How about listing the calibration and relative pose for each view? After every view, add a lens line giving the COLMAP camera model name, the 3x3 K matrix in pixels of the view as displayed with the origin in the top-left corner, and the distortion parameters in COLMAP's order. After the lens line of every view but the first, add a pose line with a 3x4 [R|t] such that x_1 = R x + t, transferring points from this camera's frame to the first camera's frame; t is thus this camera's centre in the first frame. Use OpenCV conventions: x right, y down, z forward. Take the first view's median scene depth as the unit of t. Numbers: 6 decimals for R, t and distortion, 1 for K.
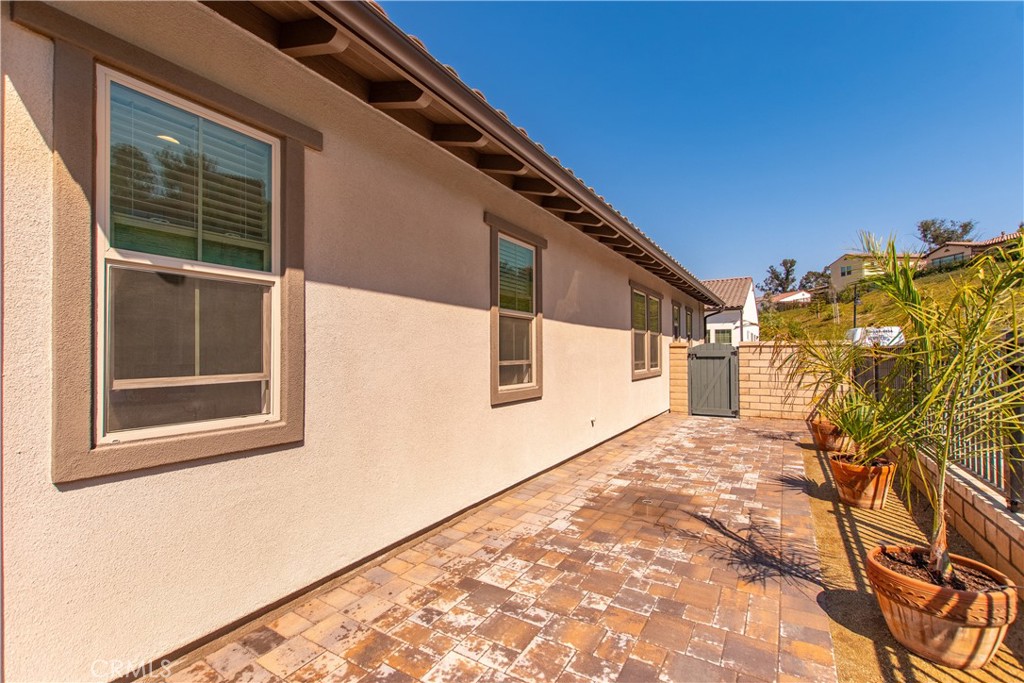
lens RADIAL K [[445.0, 0, 510.2], [0, 445.0, 346.7], [0, 0, 1]] dist [-0.021301, -0.001282]
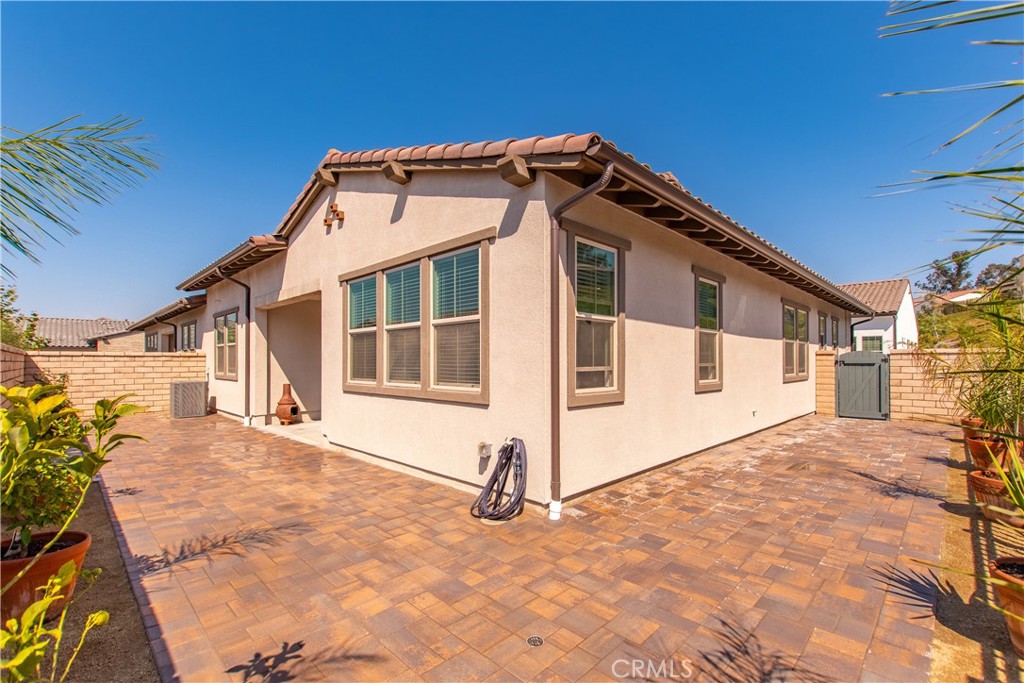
lens RADIAL K [[445.0, 0, 497.3], [0, 445.0, 355.4], [0, 0, 1]] dist [-0.021301, -0.001282]
pose [[0.966645, 0.001967, -0.256112, -0.134719], [-0.001250, 0.999995, 0.002963, 0.001355], [0.256116, -0.002544, 0.966643, -0.274361]]
